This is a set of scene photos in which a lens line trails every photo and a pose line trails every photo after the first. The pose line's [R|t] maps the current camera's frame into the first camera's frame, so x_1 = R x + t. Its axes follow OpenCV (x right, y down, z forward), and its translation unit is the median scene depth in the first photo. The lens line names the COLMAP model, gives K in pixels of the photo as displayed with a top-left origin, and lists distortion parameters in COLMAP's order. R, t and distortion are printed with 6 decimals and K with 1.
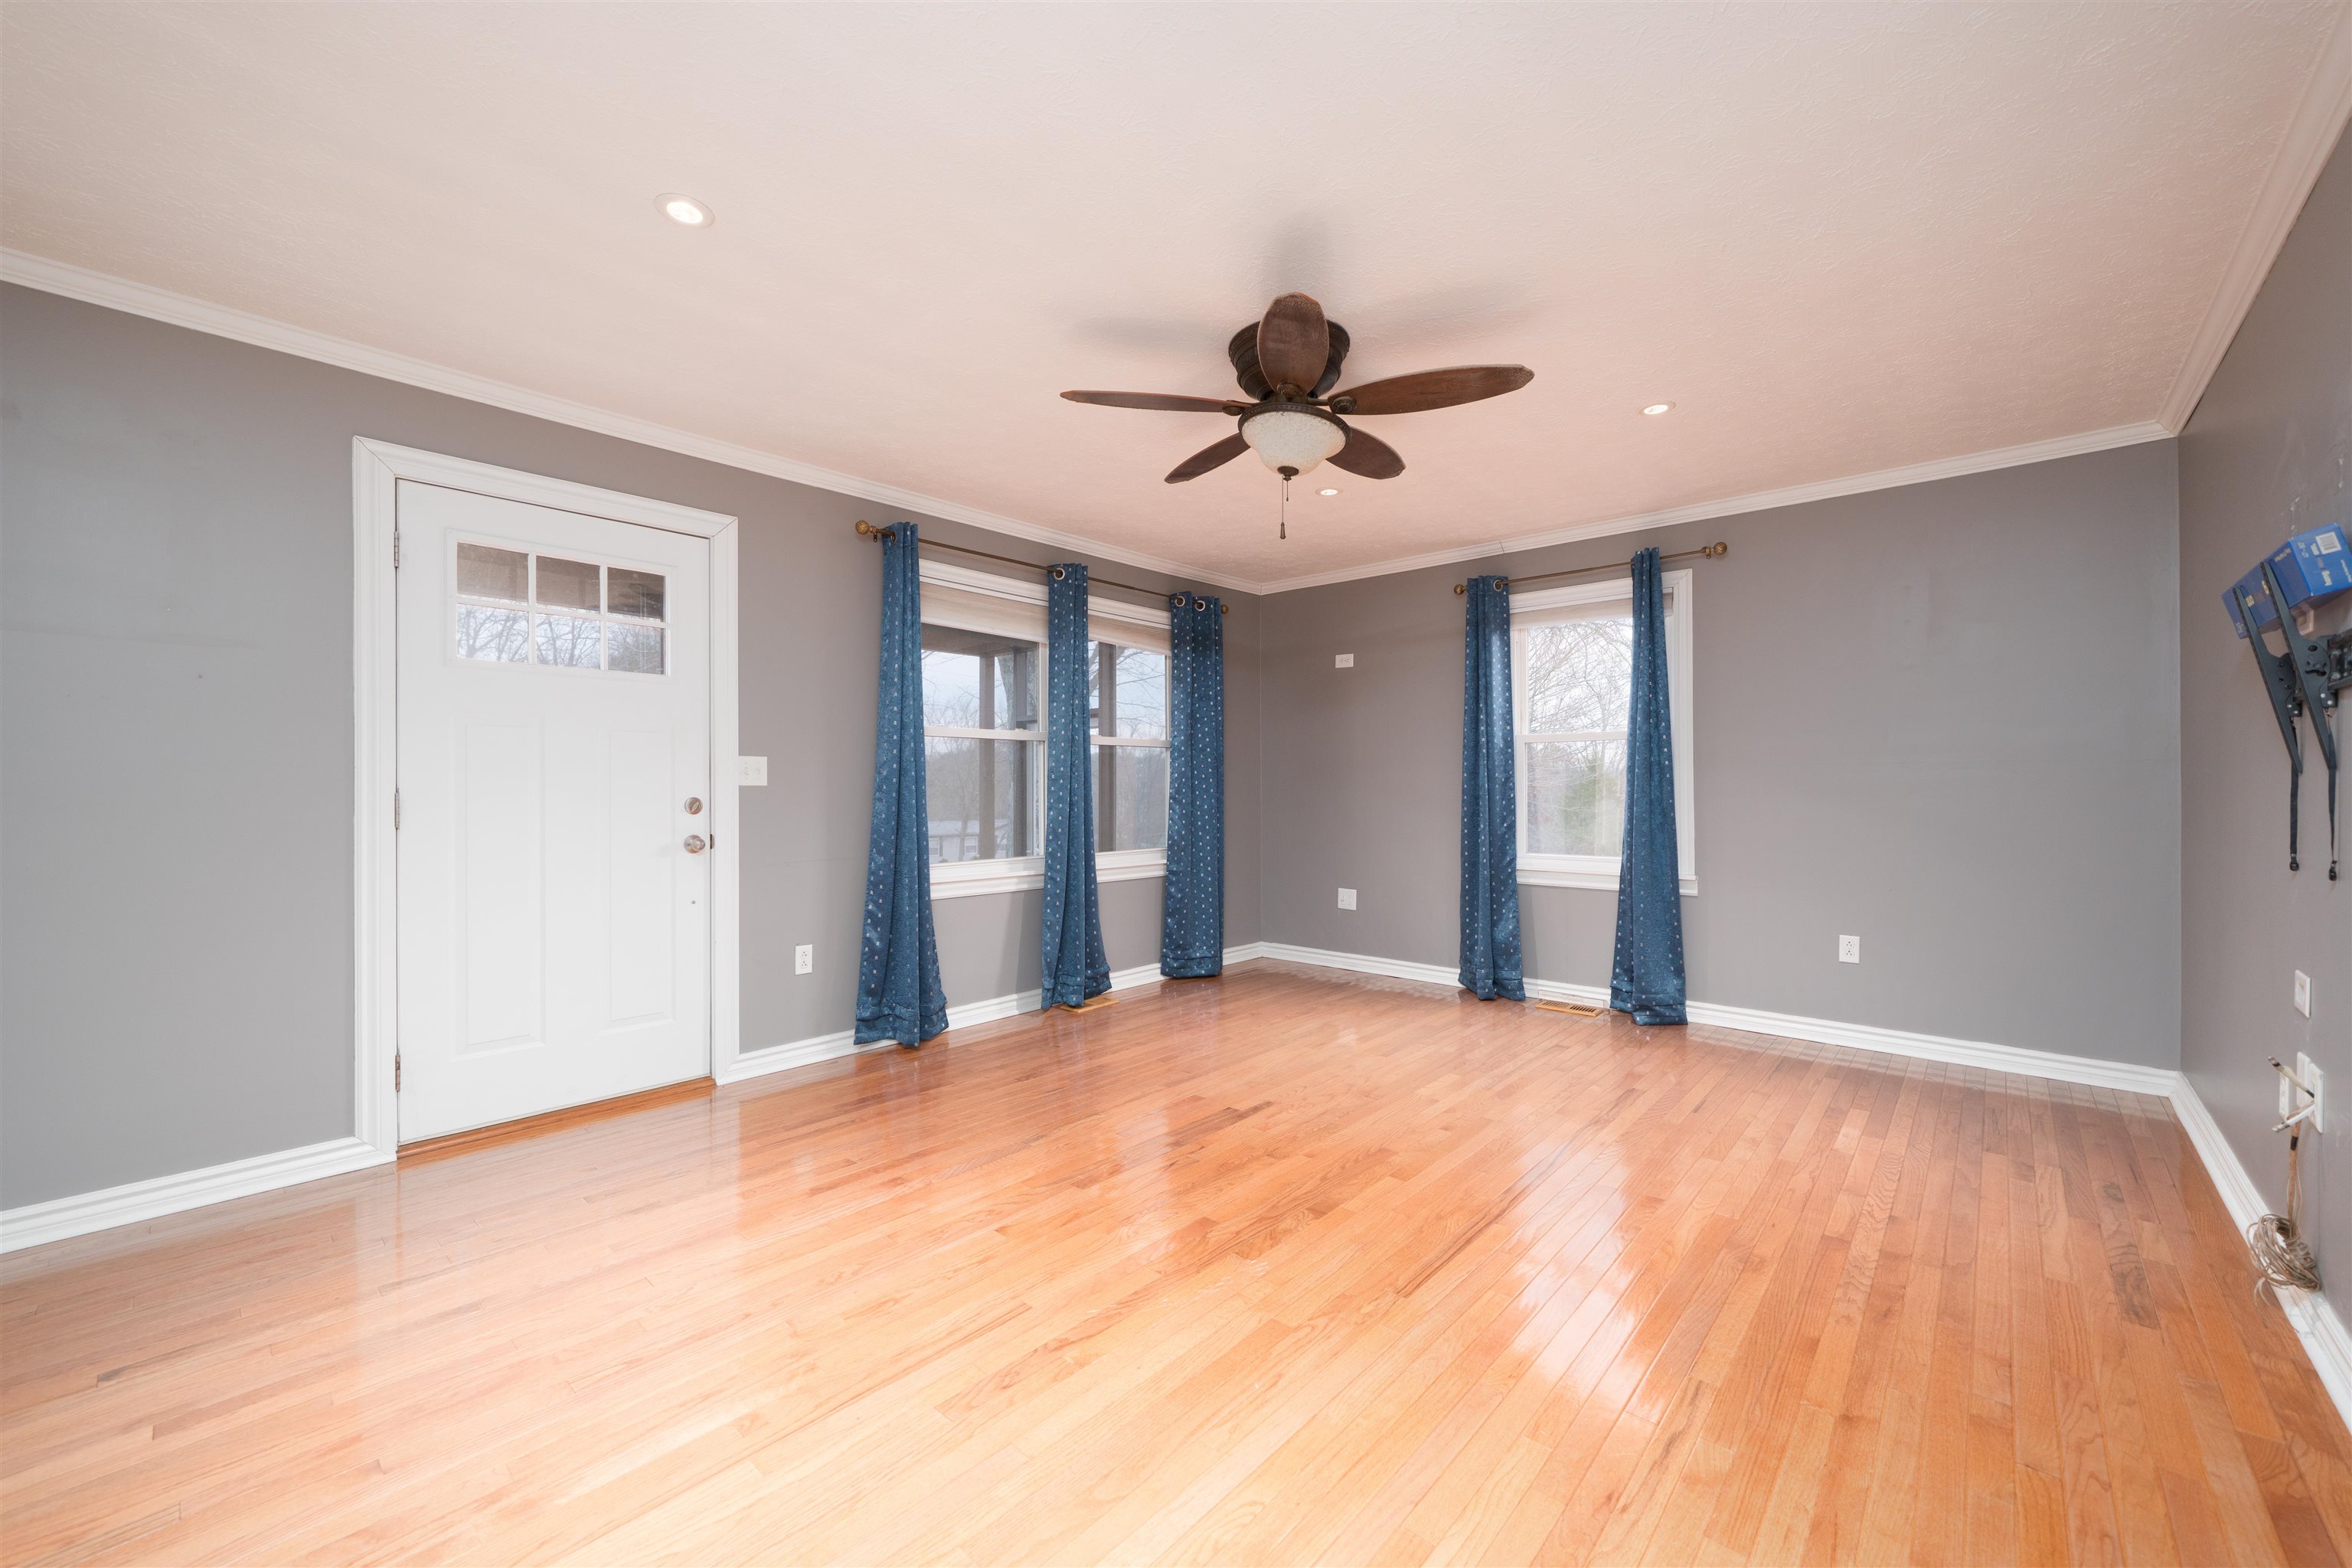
lens RADIAL K [[914.9, 0, 1171.8], [0, 914.9, 787.9], [0, 0, 1]] dist [-0.002181, -0.000056]
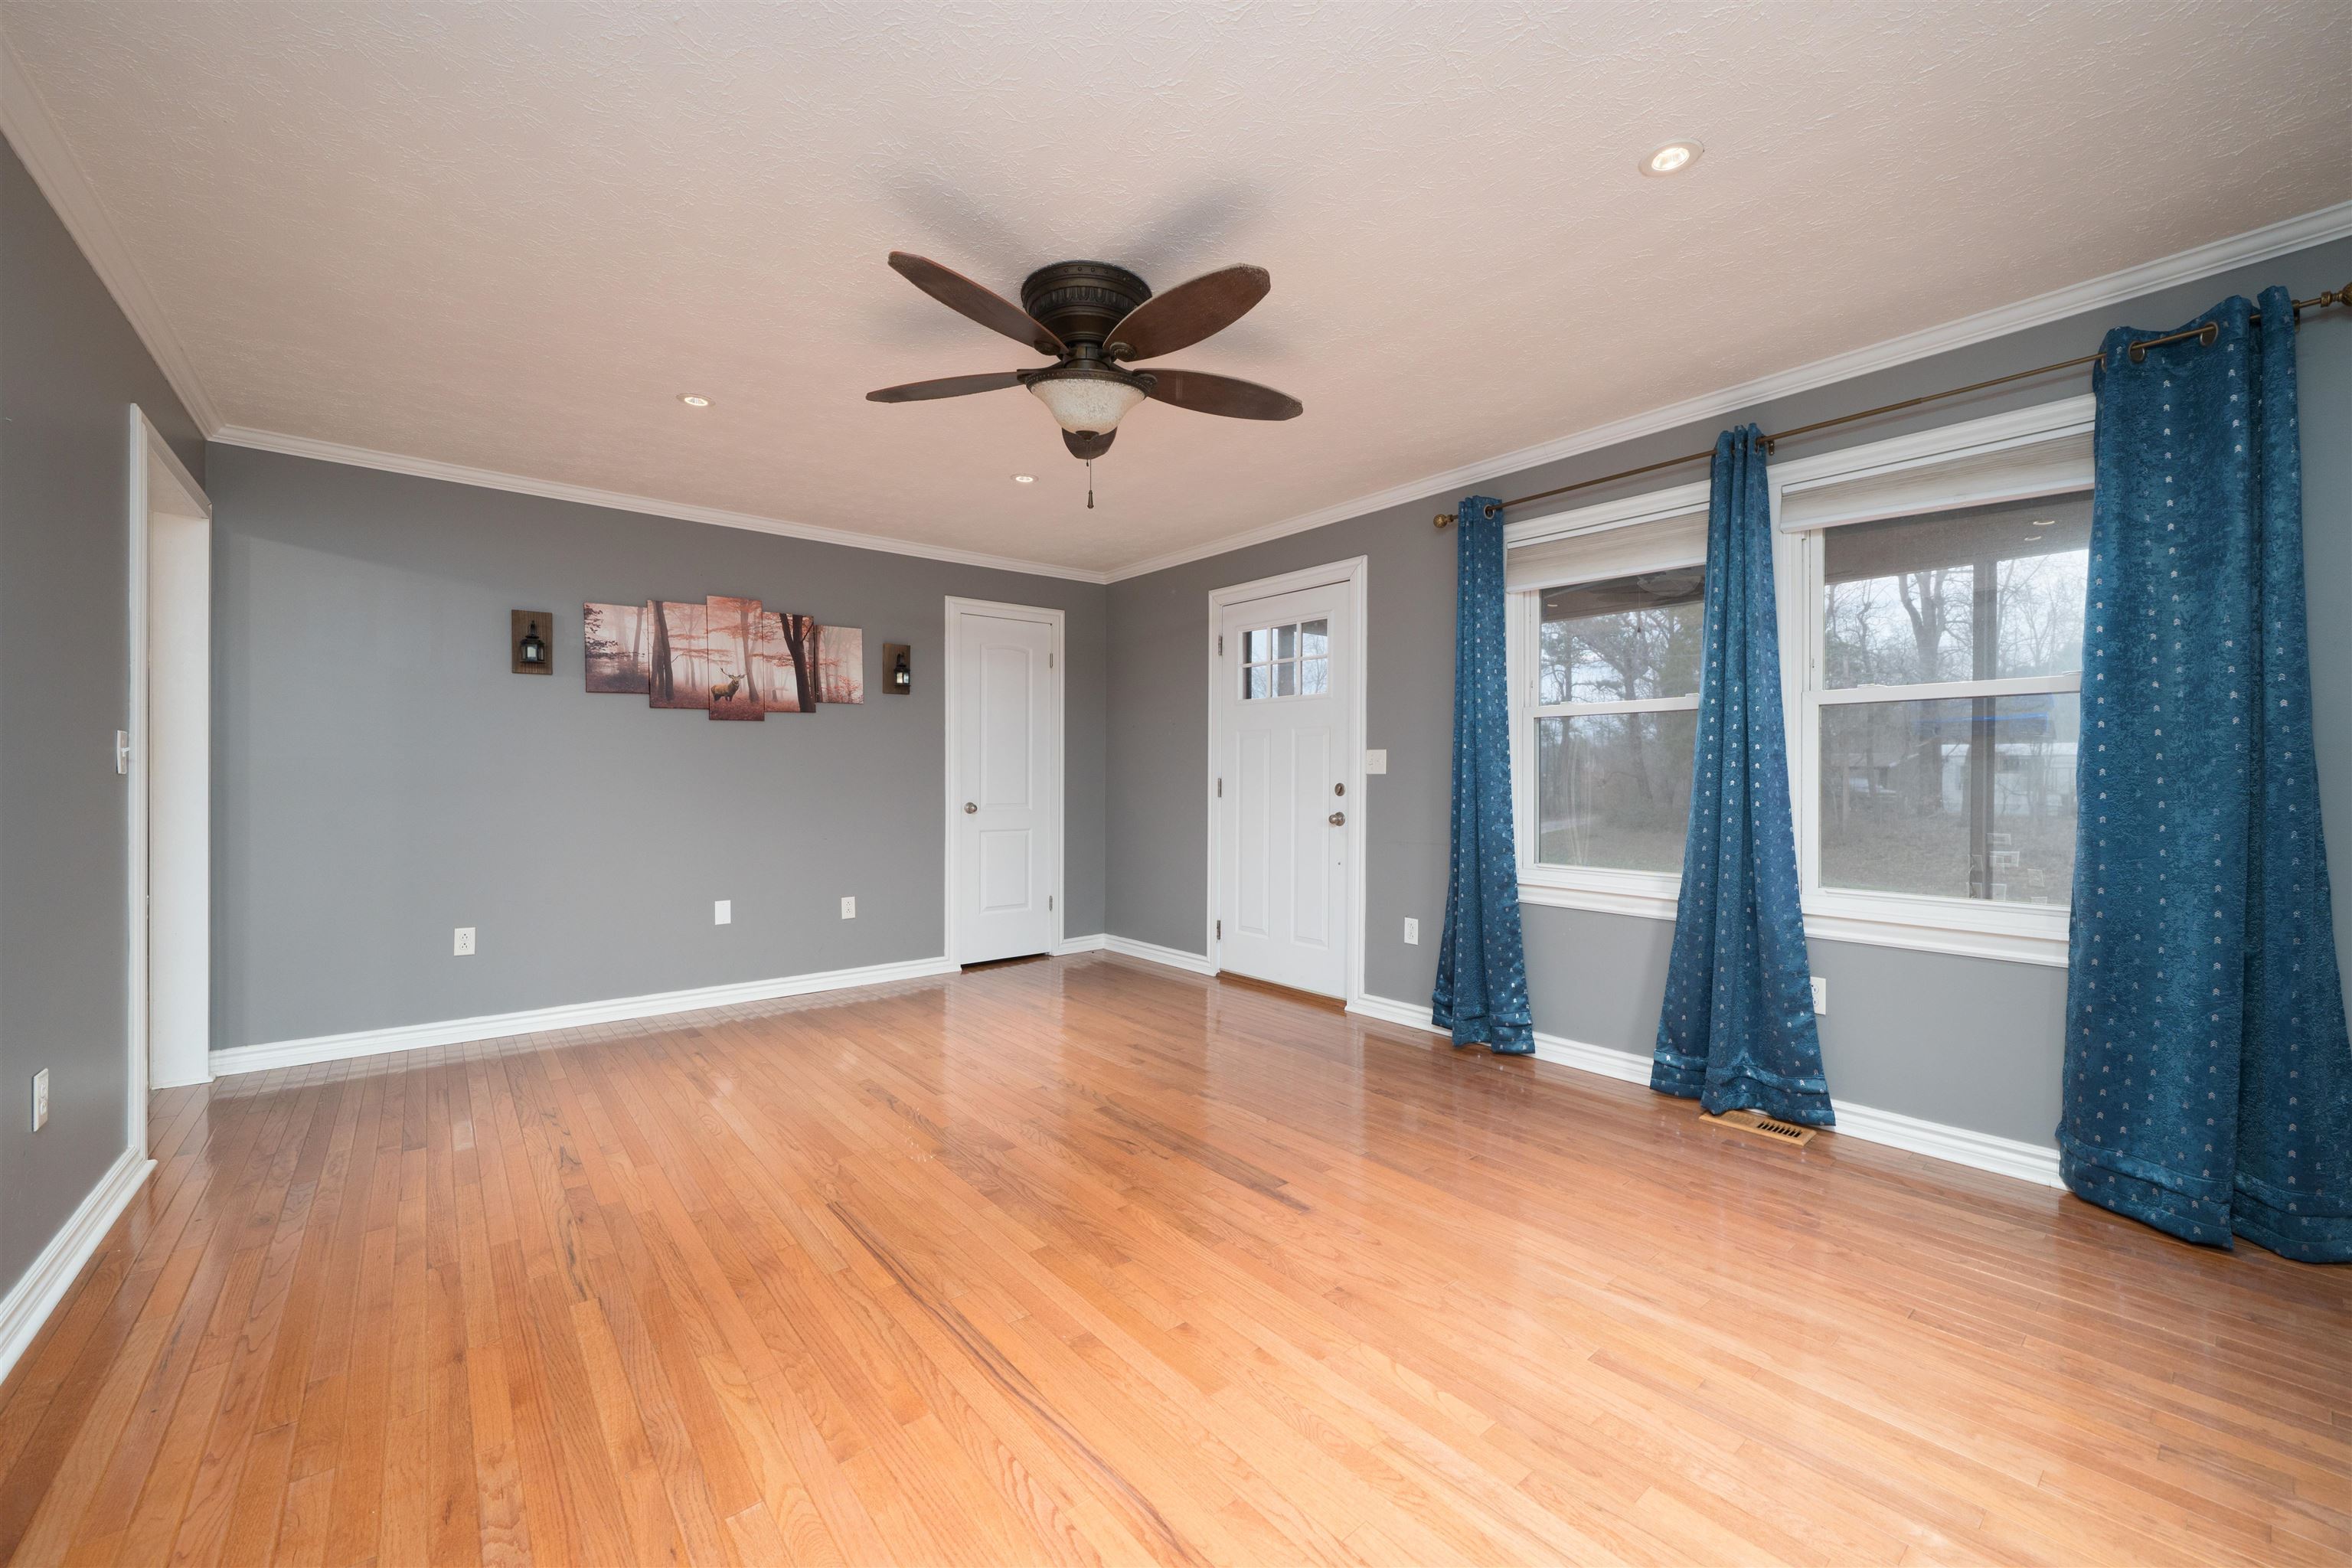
lens RADIAL K [[914.9, 0, 1162.6], [0, 914.9, 777.4], [0, 0, 1]] dist [-0.002181, -0.000056]
pose [[-0.155777, 0.002804, -0.987788, 0.768925], [-0.002449, 0.999992, 0.003224, -0.001444], [0.987789, 0.002921, -0.155769, 0.912552]]
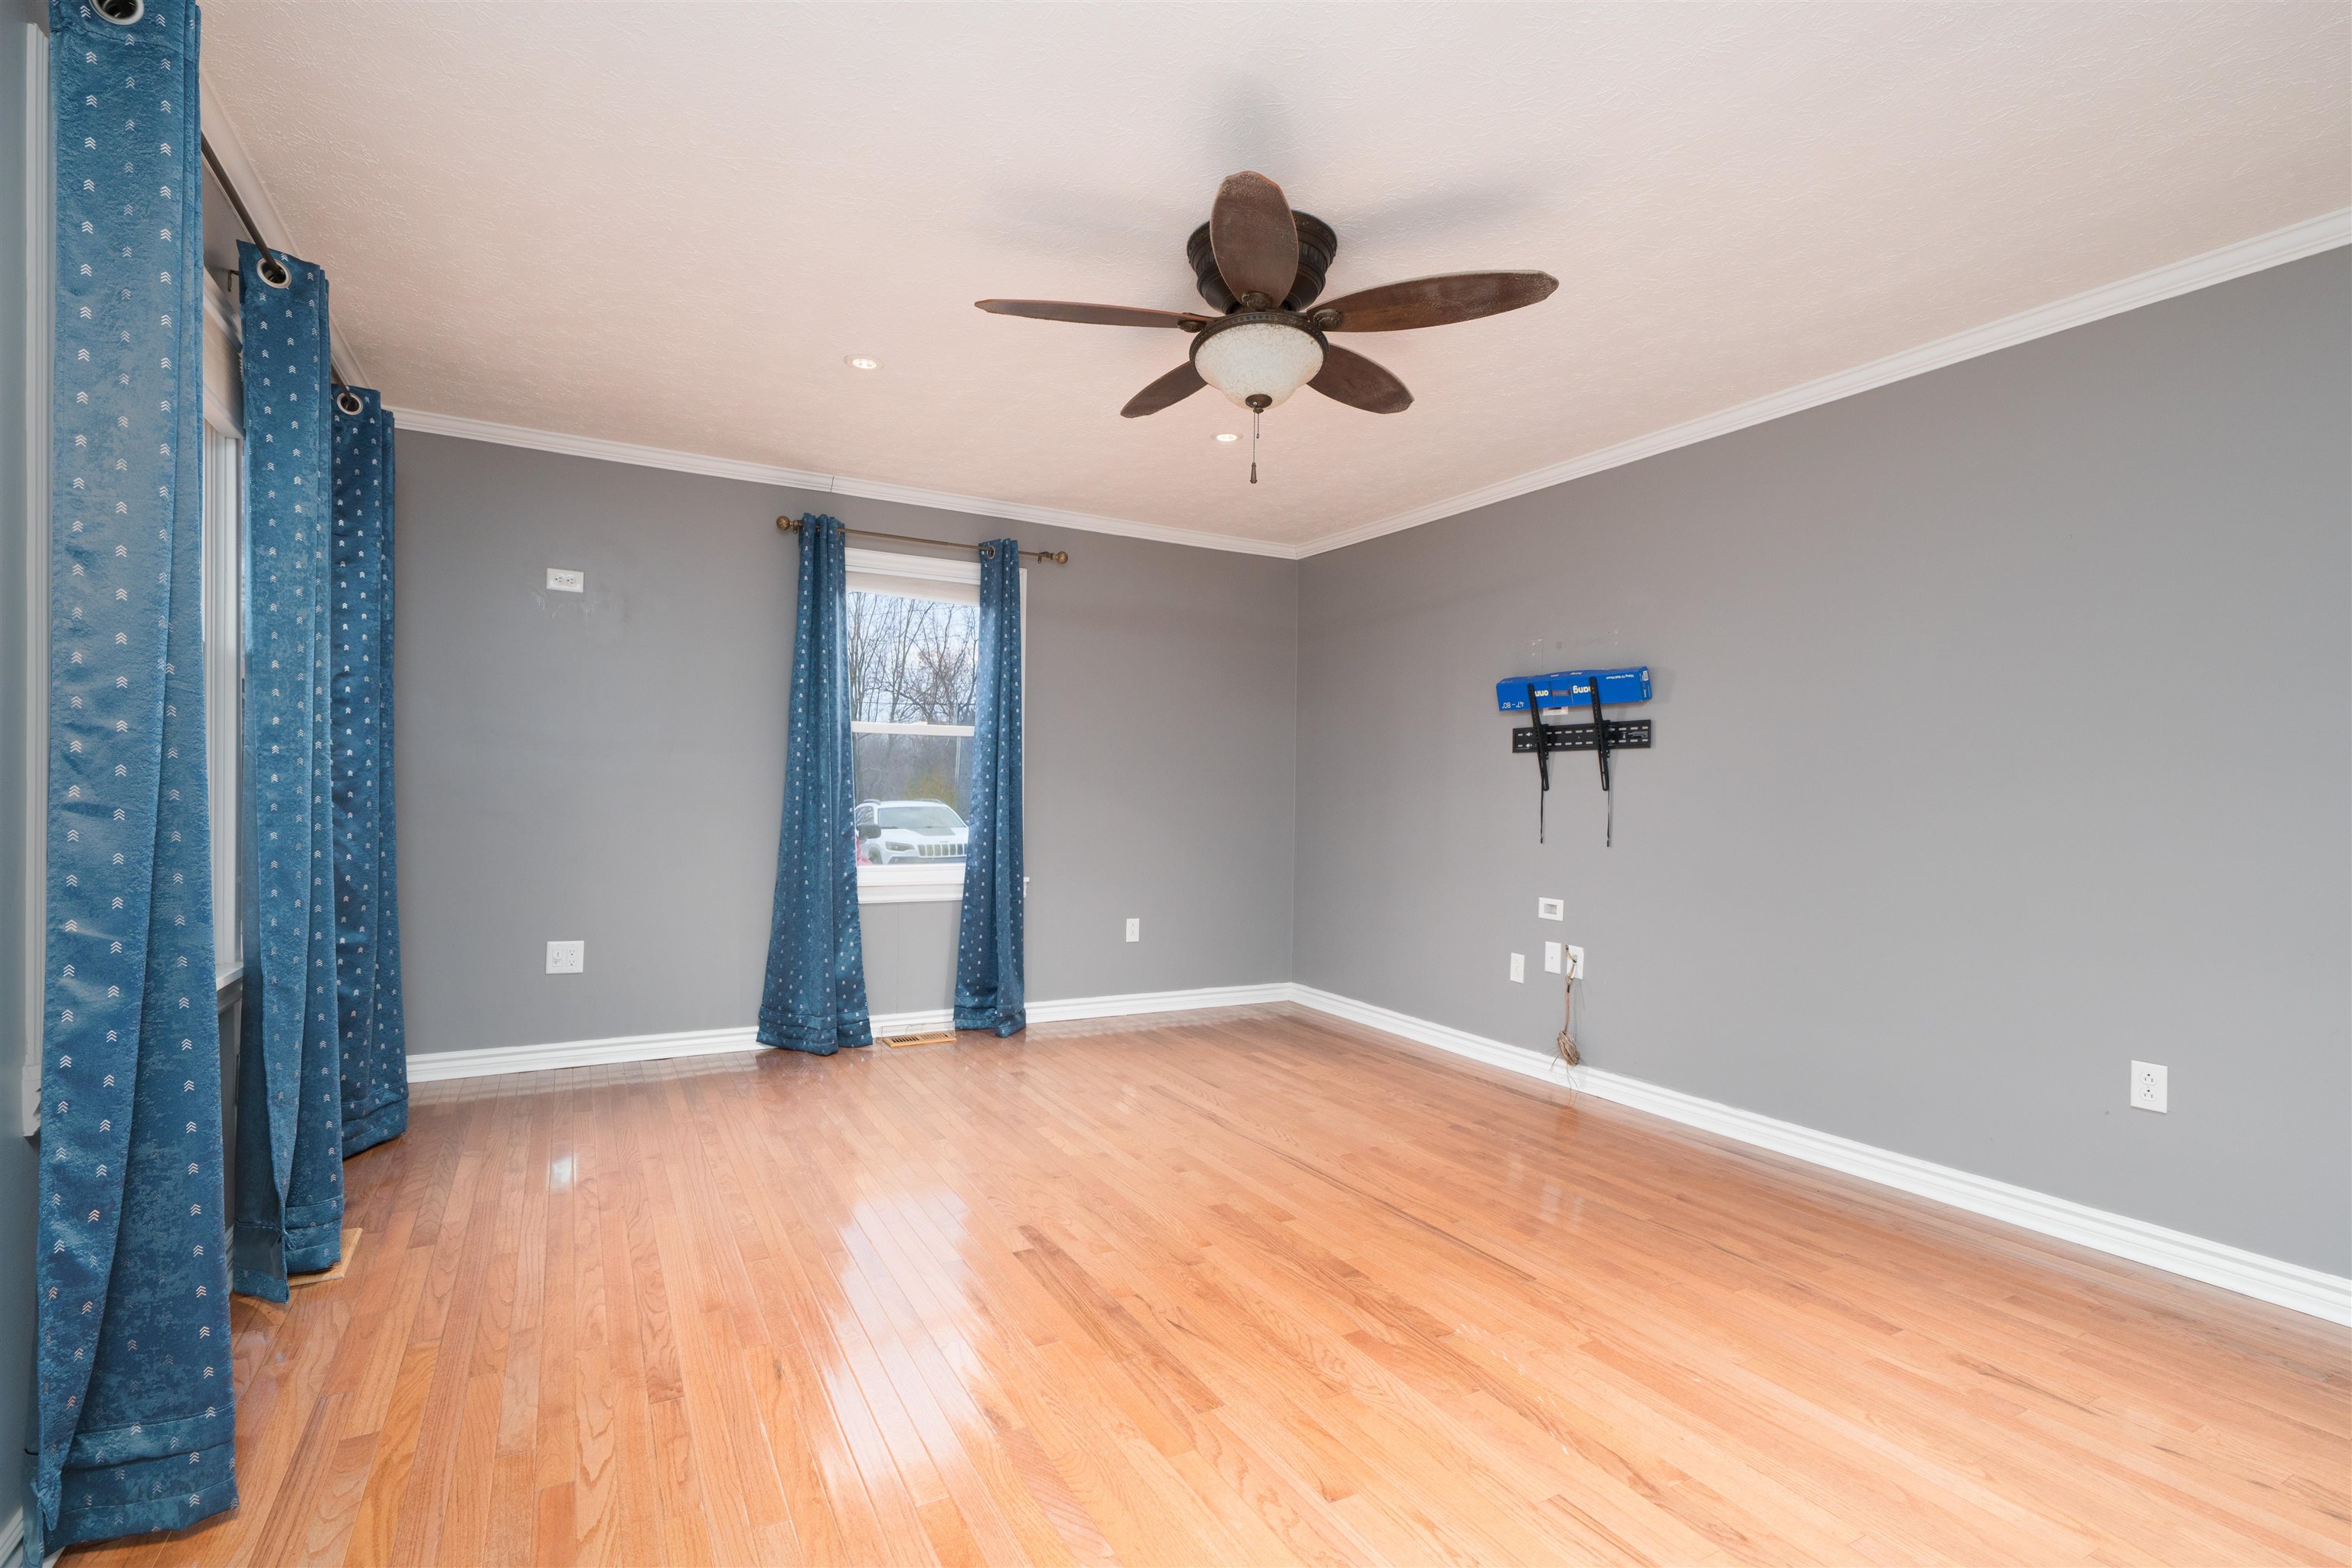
lens RADIAL K [[1087.7, 0, 1167.2], [0, 1087.7, 794.1], [0, 0, 1]] dist [0.001156, 0.000105]
pose [[0.323570, 0.003764, 0.946197, -0.607558], [-0.015910, 0.999872, 0.001463, 0.001216], [-0.946071, -0.015527, 0.323588, 0.567662]]
